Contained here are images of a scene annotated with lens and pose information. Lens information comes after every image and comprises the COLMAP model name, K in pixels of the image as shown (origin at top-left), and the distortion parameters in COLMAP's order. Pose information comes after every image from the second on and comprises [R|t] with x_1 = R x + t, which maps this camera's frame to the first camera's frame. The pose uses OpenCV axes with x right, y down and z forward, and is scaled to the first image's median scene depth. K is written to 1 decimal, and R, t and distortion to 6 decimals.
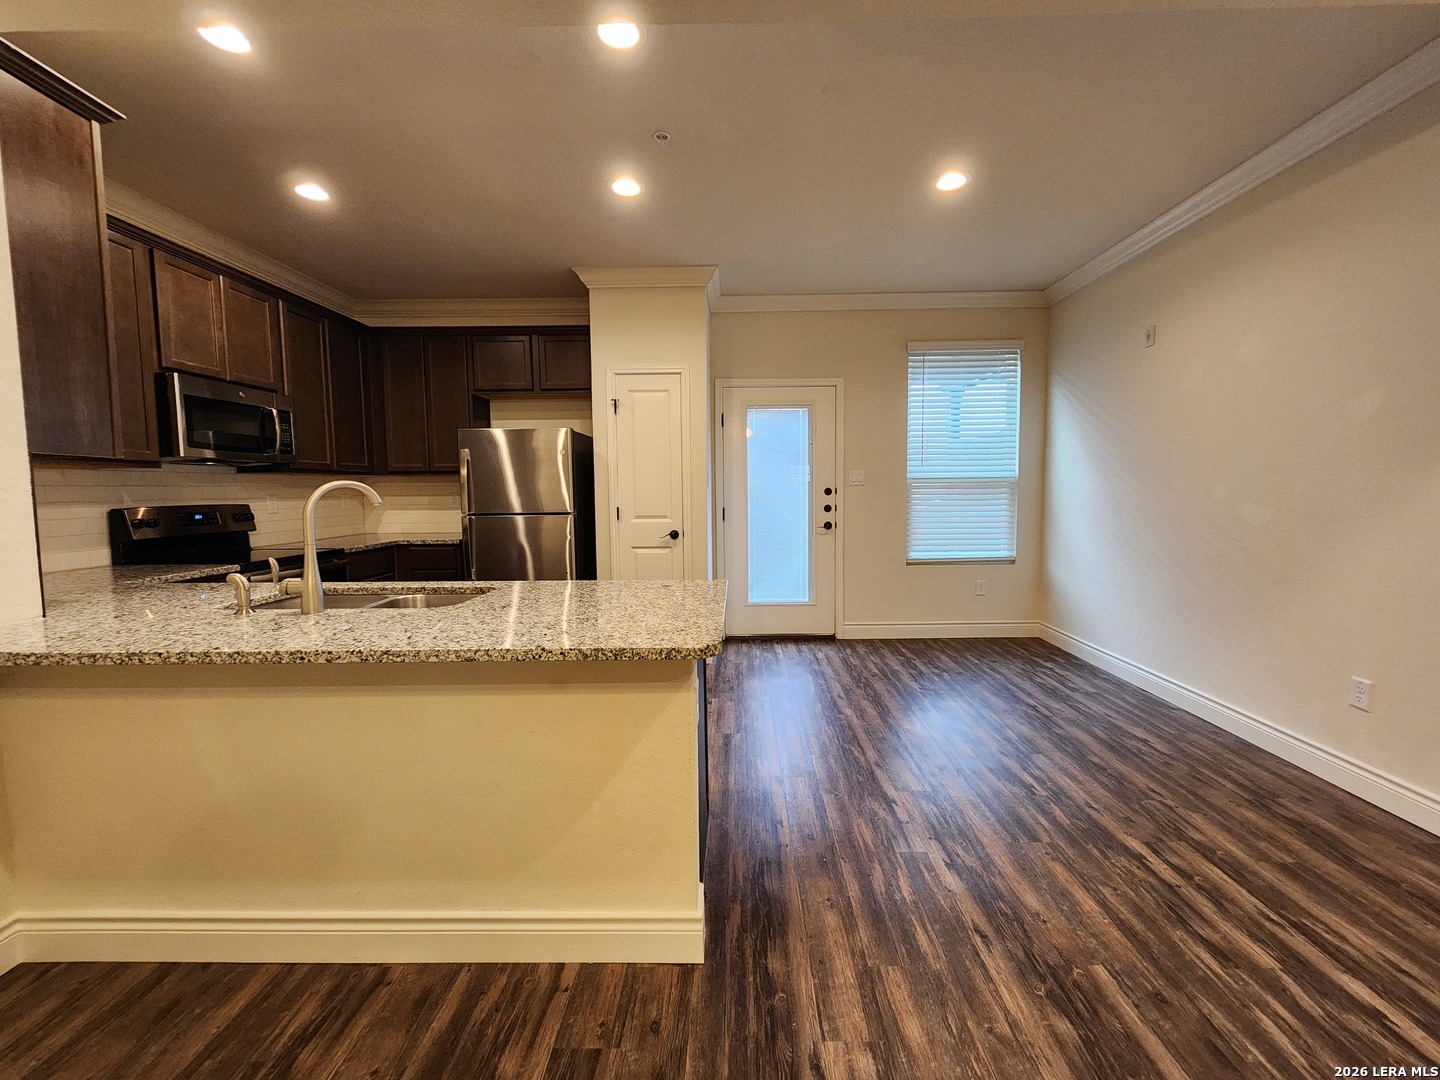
lens RADIAL K [[586.7, 0, 731.6], [0, 586.7, 529.4], [0, 0, 1]] dist [0.004958, -0.003257]
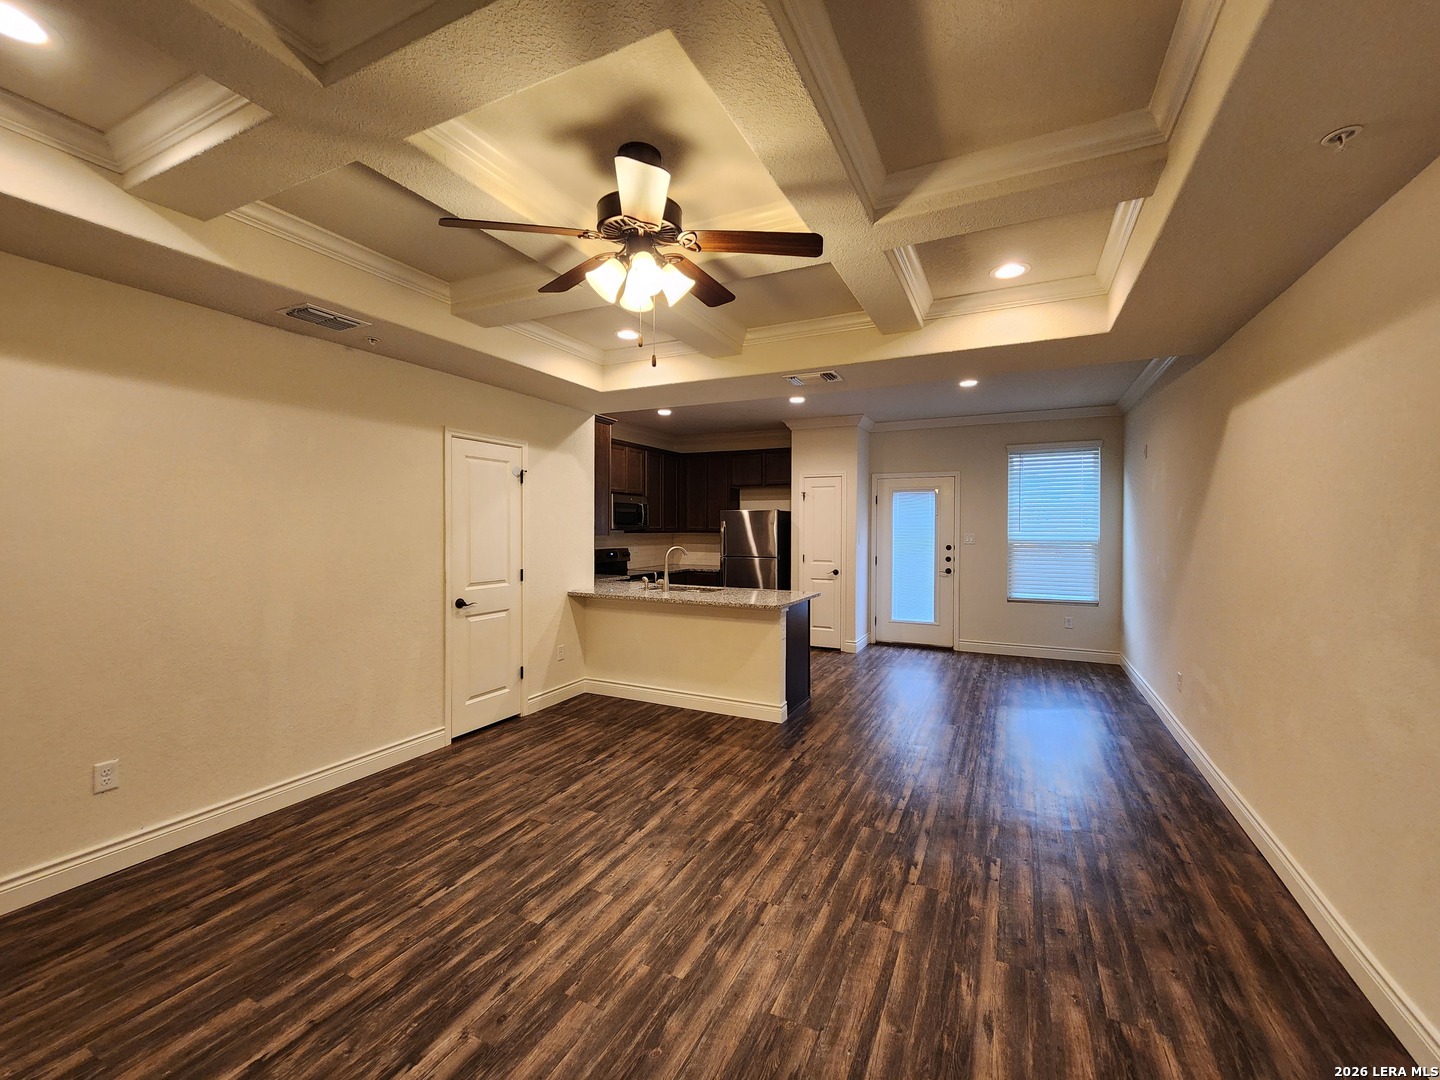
lens RADIAL K [[586.7, 0, 731.6], [0, 586.7, 529.4], [0, 0, 1]] dist [0.004958, -0.003257]
pose [[0.904804, 0.013412, -0.425618, 0.341461], [-0.040983, 0.997607, -0.055687, -0.007118], [0.423852, 0.067829, 0.903188, -0.630813]]
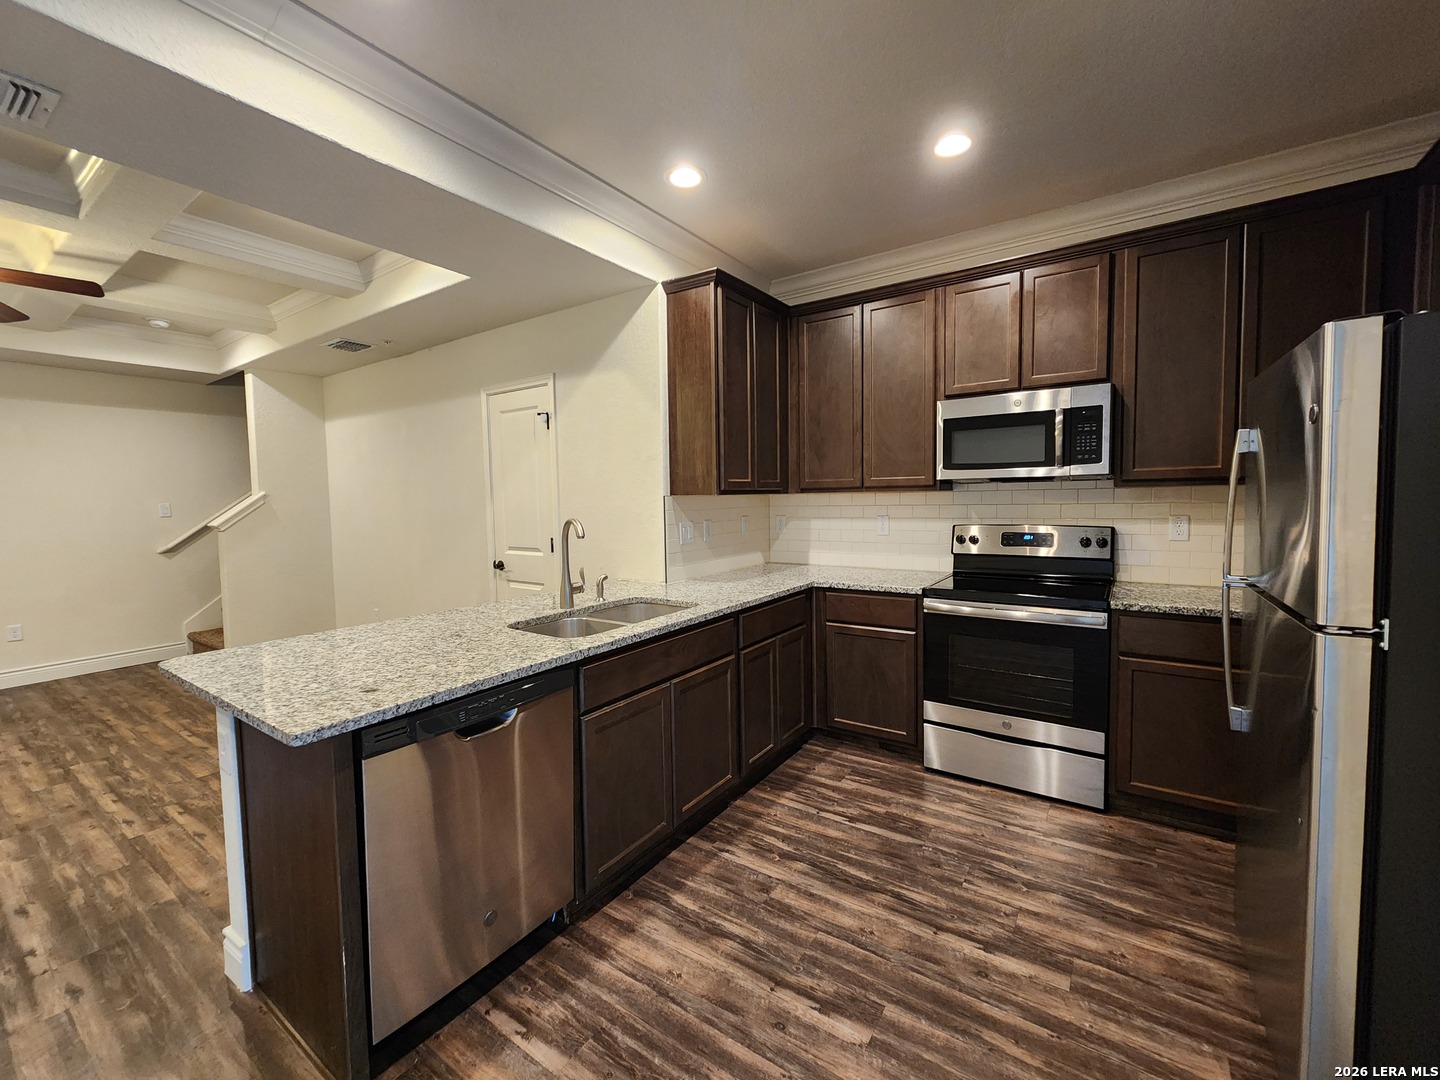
lens RADIAL K [[585.8, 0, 727.9], [0, 585.8, 530.3], [0, 0, 1]] dist [0.001725, -0.001758]
pose [[-0.550777, 0.068365, -0.831848, 0.108809], [-0.035036, 0.993868, 0.104878, -0.088972], [0.833917, 0.086909, -0.545004, 0.866104]]
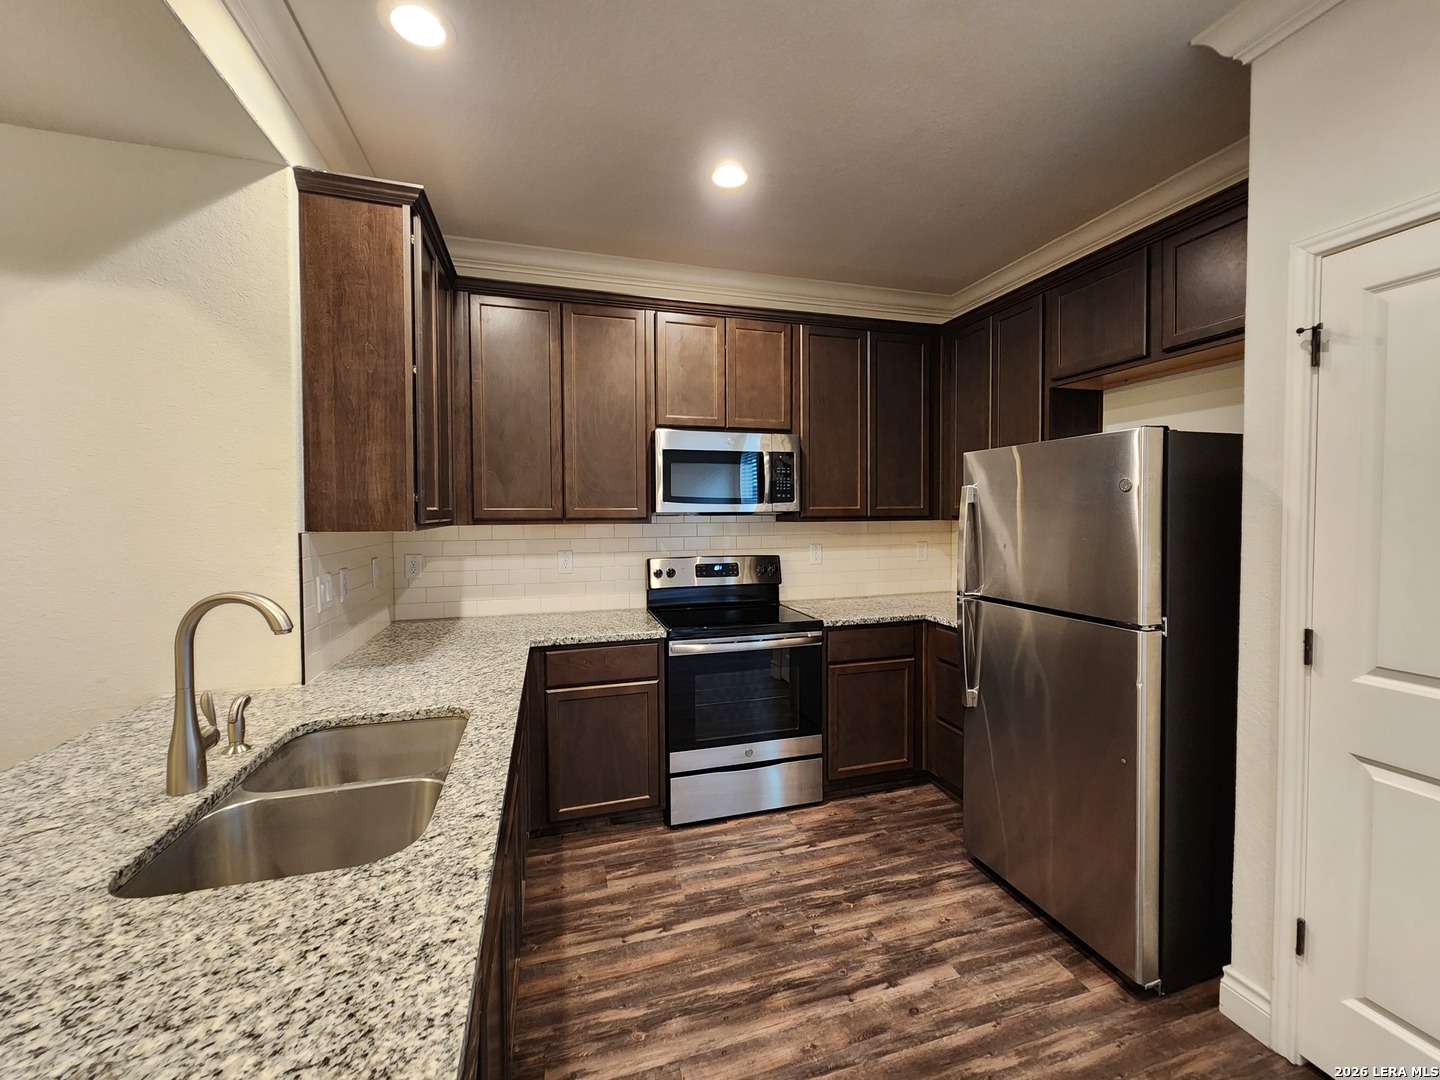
lens RADIAL K [[586.7, 0, 731.6], [0, 586.7, 529.4], [0, 0, 1]] dist [0.004958, -0.003257]
pose [[0.303596, 0.036455, -0.952103, 0.036445], [-0.064538, 0.997760, 0.017625, -0.082129], [0.950613, 0.056096, 0.305269, 0.557636]]
